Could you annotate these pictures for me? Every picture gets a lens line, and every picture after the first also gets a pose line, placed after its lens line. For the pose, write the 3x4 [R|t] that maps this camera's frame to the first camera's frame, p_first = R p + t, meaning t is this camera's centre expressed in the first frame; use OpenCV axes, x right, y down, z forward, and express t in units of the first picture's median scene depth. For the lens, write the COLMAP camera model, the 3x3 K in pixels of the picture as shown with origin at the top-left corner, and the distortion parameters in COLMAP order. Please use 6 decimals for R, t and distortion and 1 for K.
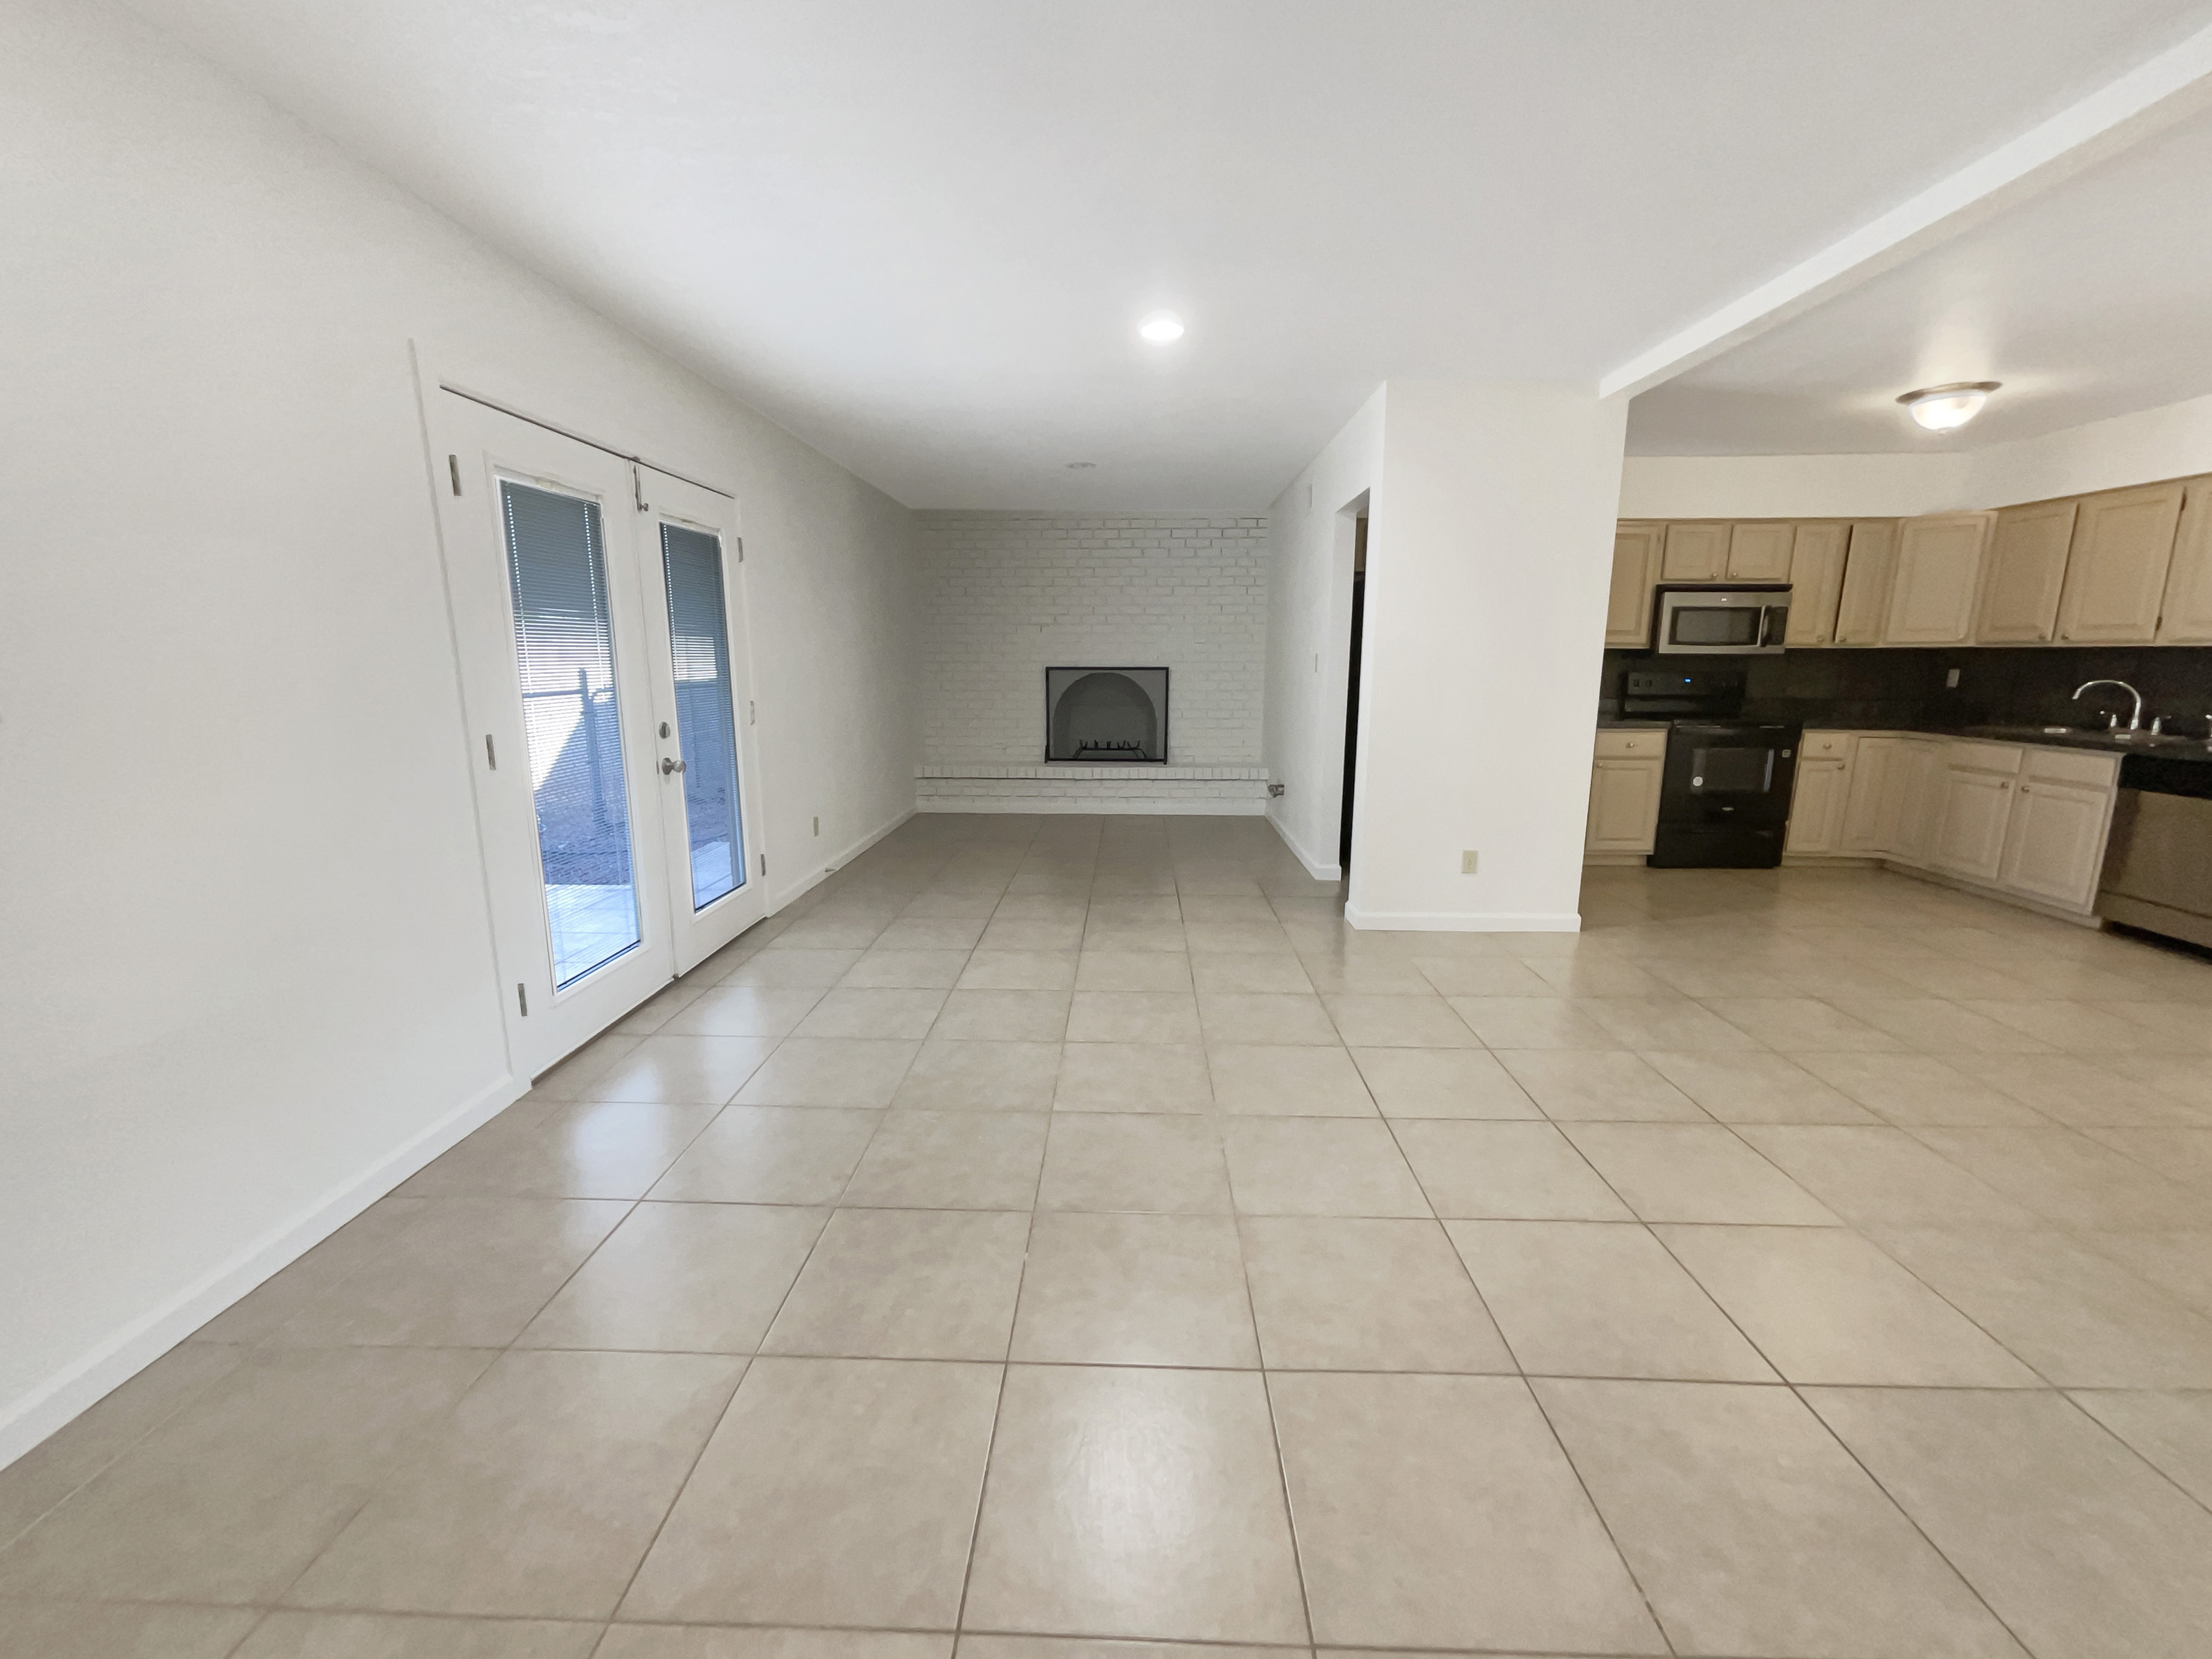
lens RADIAL K [[897.8, 0, 1081.4], [0, 897.8, 819.8], [0, 0, 1]] dist [0.006423, 0.000100]
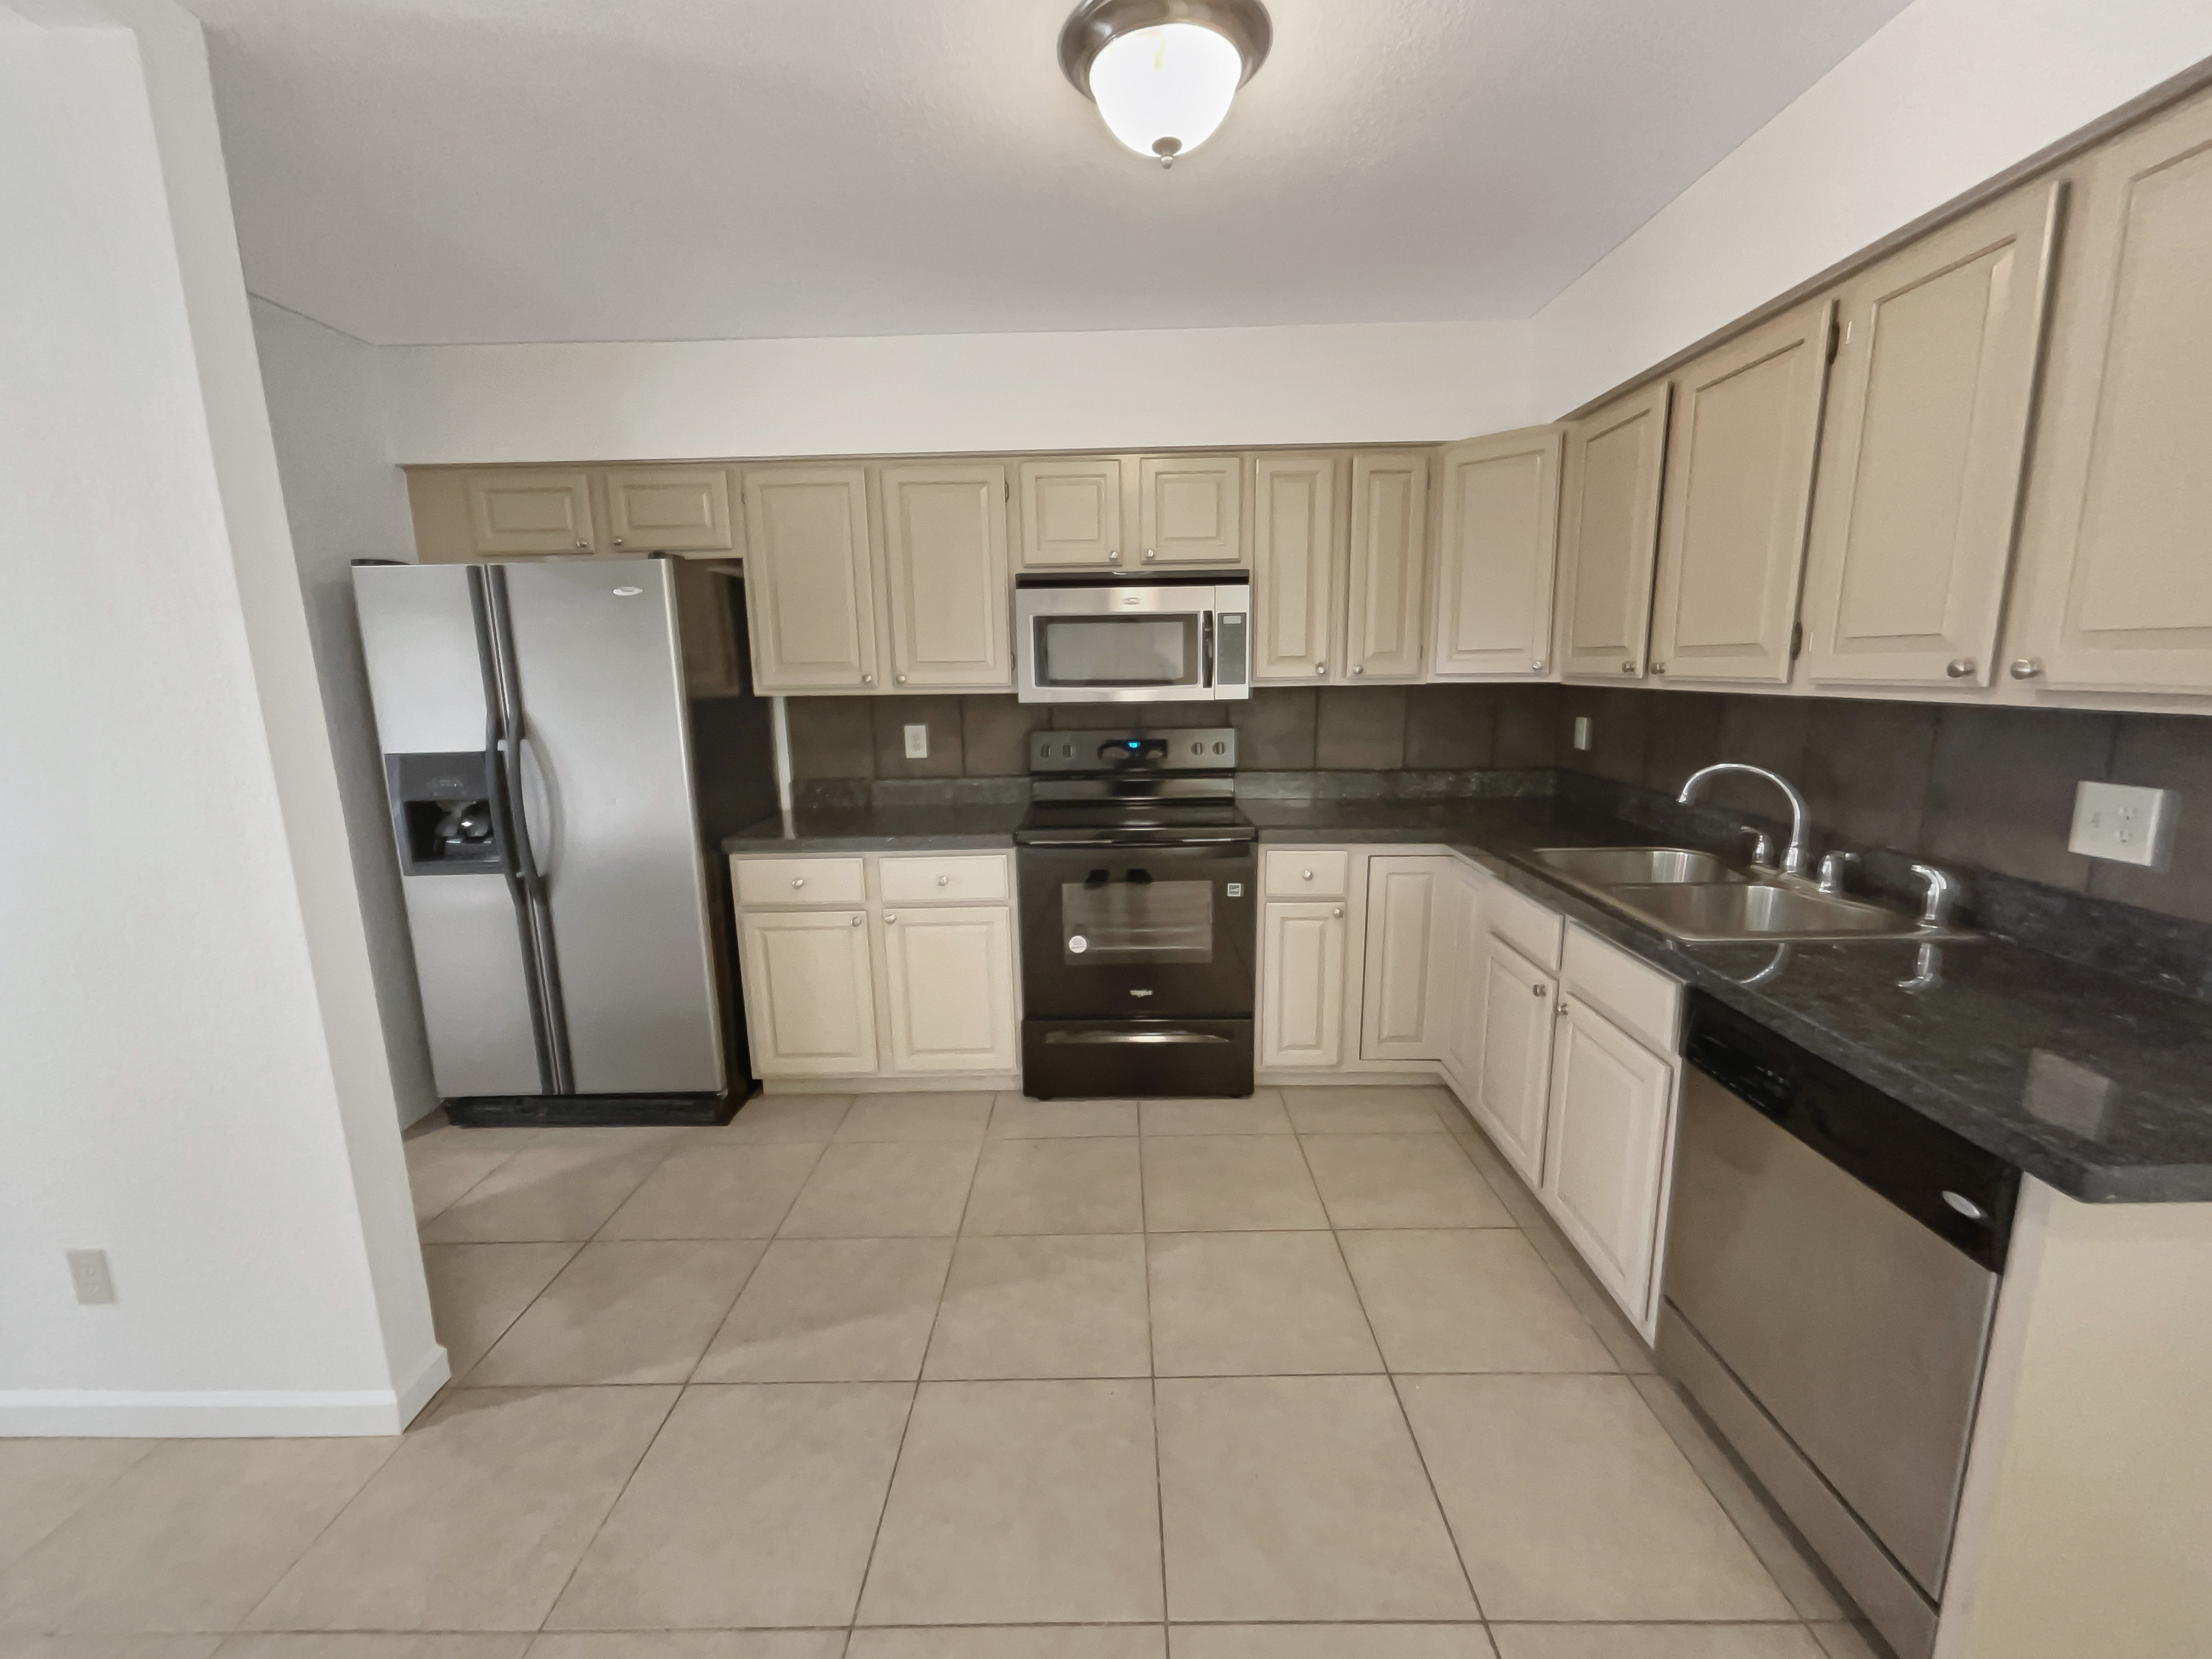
lens RADIAL K [[894.5, 0, 1074.9], [0, 894.5, 832.9], [0, 0, 1]] dist [-0.000930, 0.000084]
pose [[0.999613, -0.023784, 0.014430, 0.678241], [0.023807, 0.999715, -0.001469, -0.107762], [-0.014391, 0.001812, 0.999895, 0.473802]]
